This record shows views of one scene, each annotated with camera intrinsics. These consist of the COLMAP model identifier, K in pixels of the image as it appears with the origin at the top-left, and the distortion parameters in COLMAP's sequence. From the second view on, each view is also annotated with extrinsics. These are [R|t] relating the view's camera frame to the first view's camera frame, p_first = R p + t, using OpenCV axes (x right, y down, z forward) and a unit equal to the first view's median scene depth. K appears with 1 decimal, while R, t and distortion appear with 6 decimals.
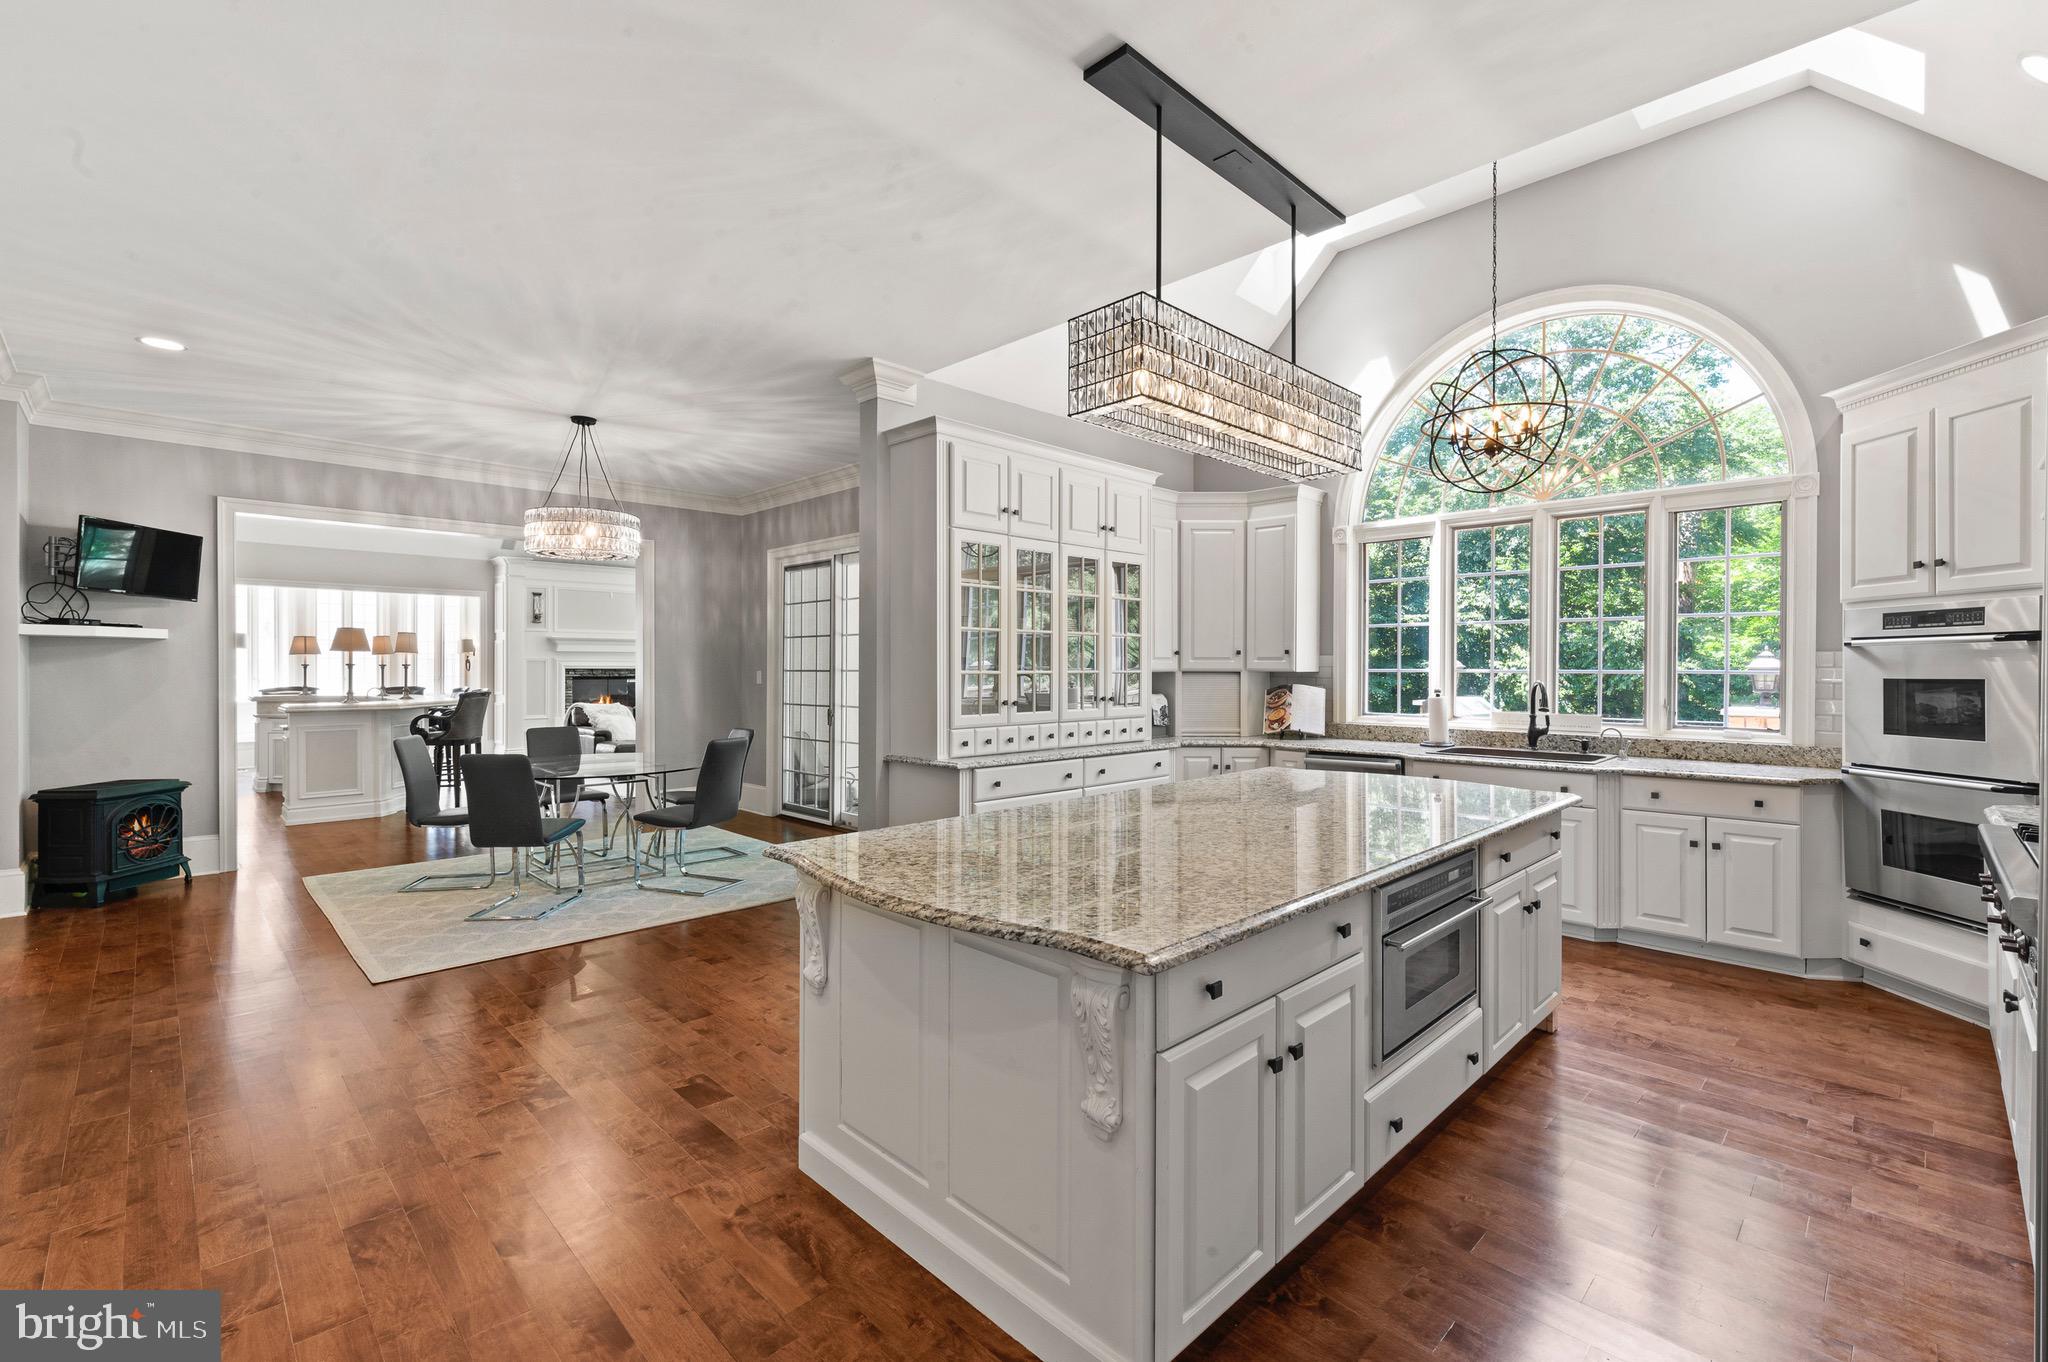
lens RADIAL K [[889.2, 0, 1033.0], [0, 889.2, 667.4], [0, 0, 1]] dist [0.001074, -0.000216]
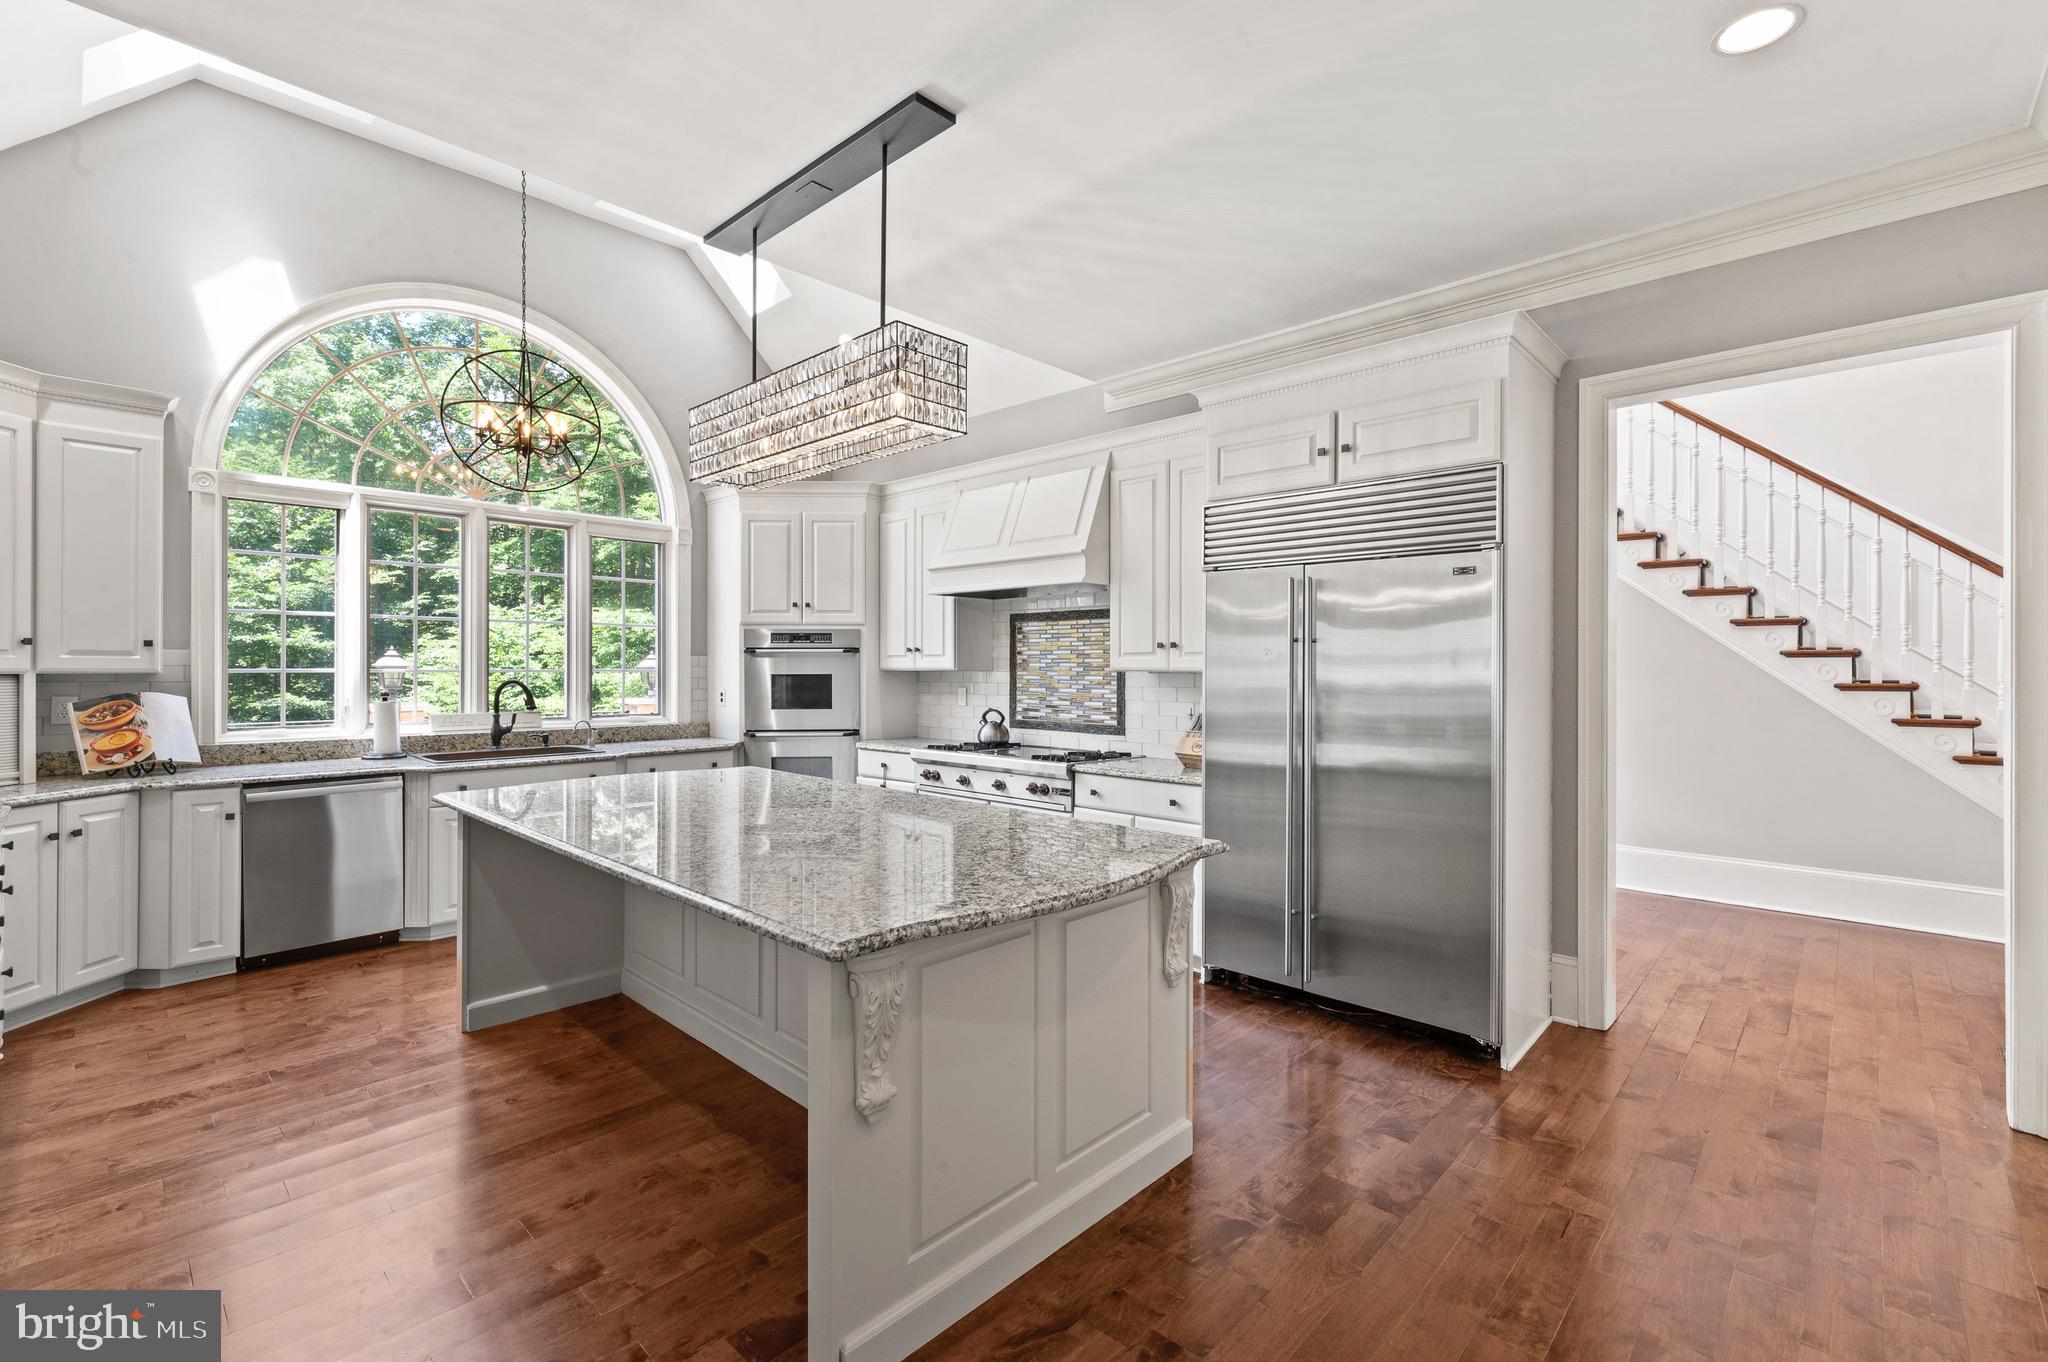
lens RADIAL K [[889.2, 0, 1033.1], [0, 889.2, 676.1], [0, 0, 1]] dist [0.001074, -0.000216]
pose [[-0.022887, -0.012437, 0.999661, -0.459952], [-0.001573, 0.999922, 0.012404, -0.003101], [-0.999737, -0.001289, -0.022905, 0.420831]]
